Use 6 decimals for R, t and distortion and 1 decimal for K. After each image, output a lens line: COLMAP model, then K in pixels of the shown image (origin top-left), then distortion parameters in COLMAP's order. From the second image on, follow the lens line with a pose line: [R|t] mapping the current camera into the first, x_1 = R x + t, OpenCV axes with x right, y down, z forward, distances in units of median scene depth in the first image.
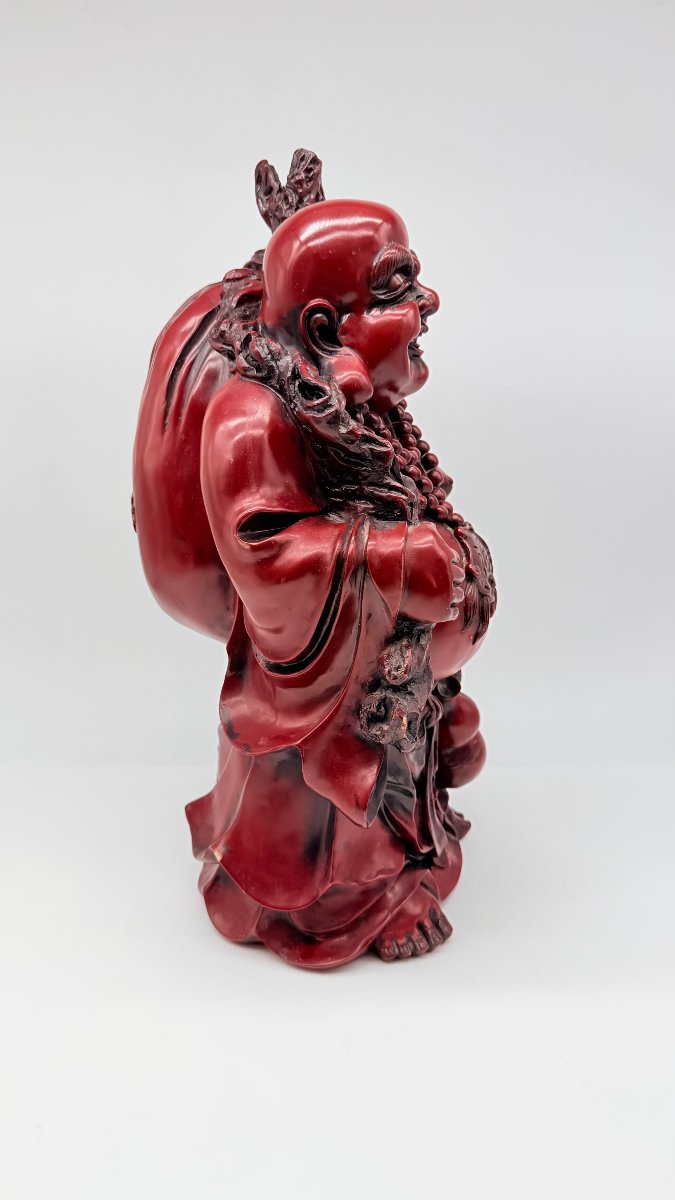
lens RADIAL K [[859.0, 0, 337.5], [0, 859.0, 600.0], [0, 0, 1]] dist [0.193589, -0.459255]
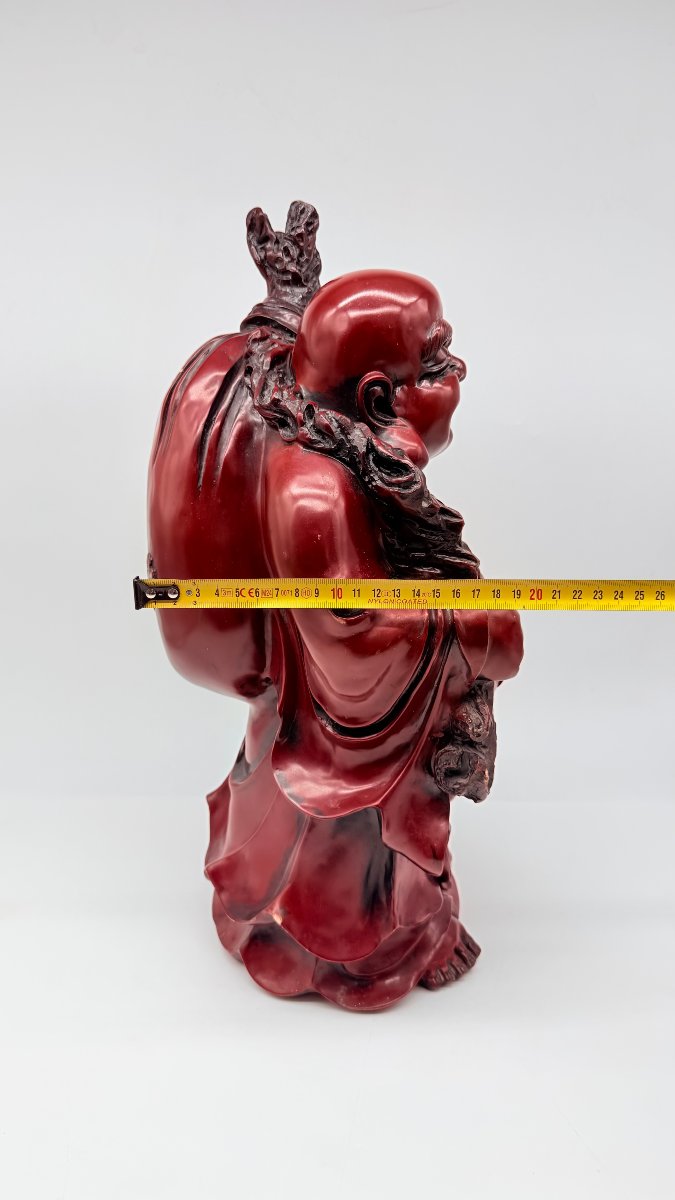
lens RADIAL K [[859.0, 0, 337.5], [0, 859.0, 600.0], [0, 0, 1]] dist [0.193589, -0.459255]
pose [[0.955861, -0.057793, 0.288079, -0.370462], [0.048983, 0.998088, 0.037704, -0.116558], [-0.289707, -0.021929, 0.956864, 0.030577]]
